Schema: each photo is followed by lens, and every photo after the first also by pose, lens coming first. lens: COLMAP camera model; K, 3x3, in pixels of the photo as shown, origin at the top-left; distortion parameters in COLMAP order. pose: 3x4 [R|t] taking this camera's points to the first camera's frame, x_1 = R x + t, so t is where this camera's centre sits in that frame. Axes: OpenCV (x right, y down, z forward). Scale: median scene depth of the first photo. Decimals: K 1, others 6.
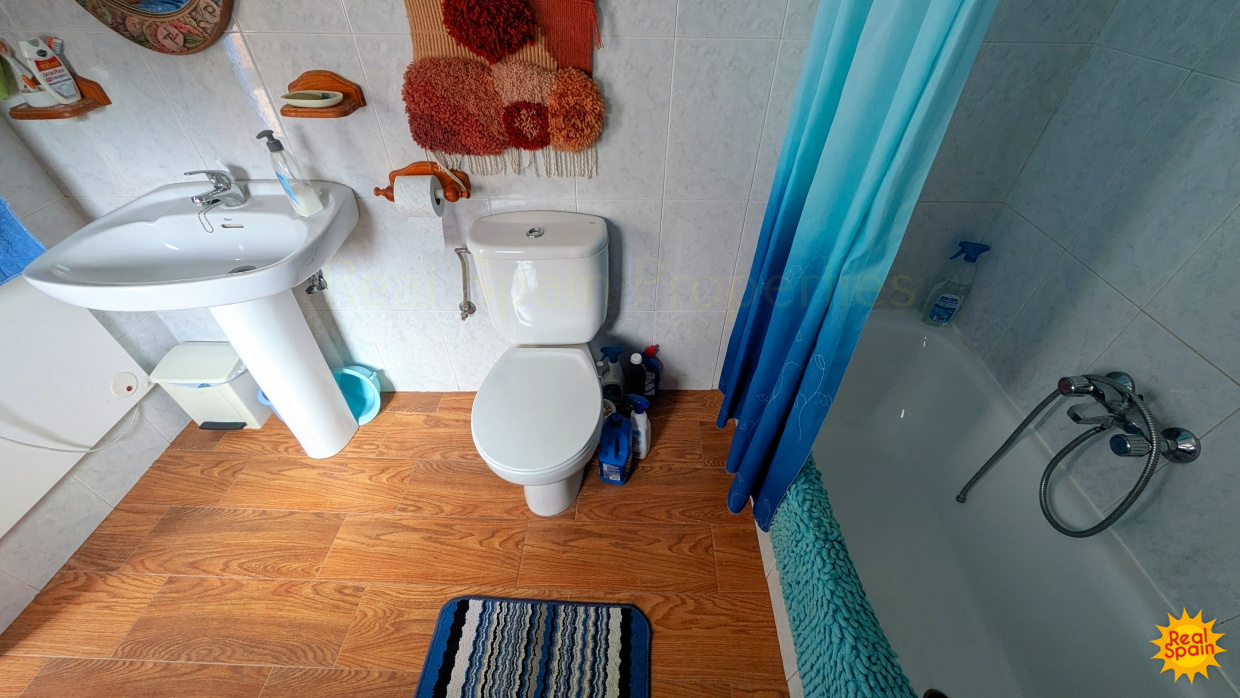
lens RADIAL K [[485.1, 0, 617.0], [0, 485.1, 347.9], [0, 0, 1]] dist [-0.000890, 0.000975]
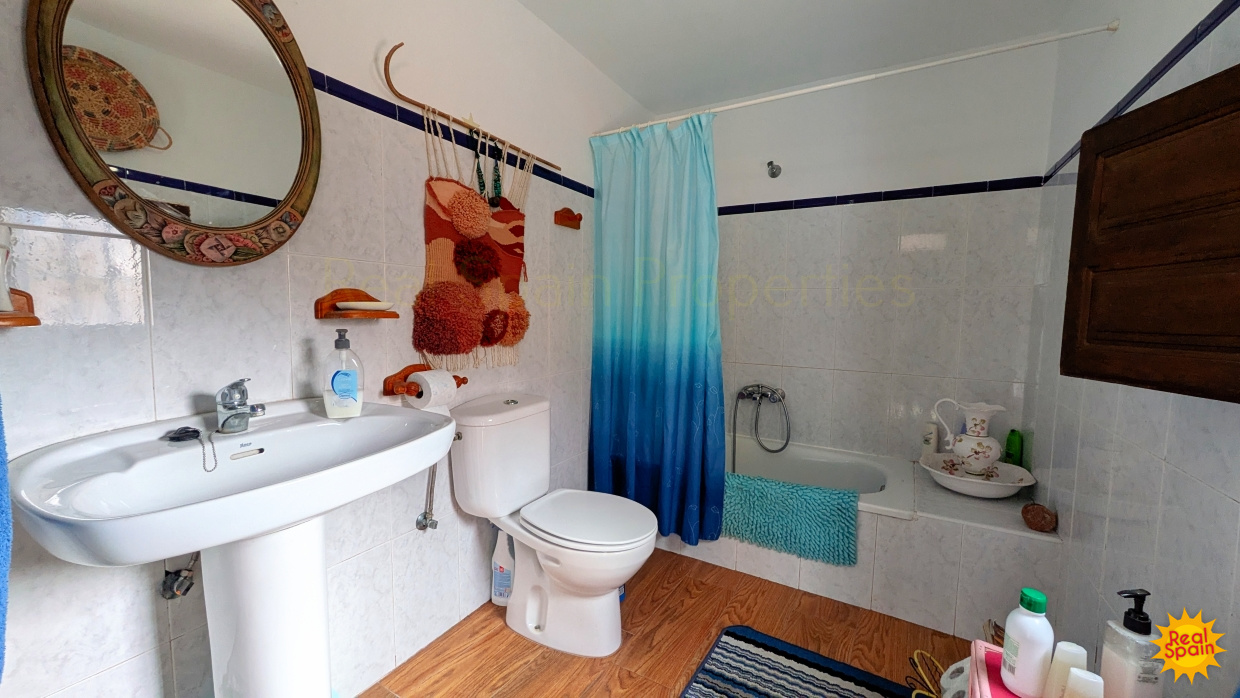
lens RADIAL K [[485.1, 0, 622.1], [0, 485.1, 348.2], [0, 0, 1]] dist [-0.000890, 0.000975]
pose [[0.493197, -0.073519, 0.866806, -1.188261], [0.571571, 0.778545, -0.259181, 0.152471], [-0.655792, 0.623268, 0.425997, 0.206619]]
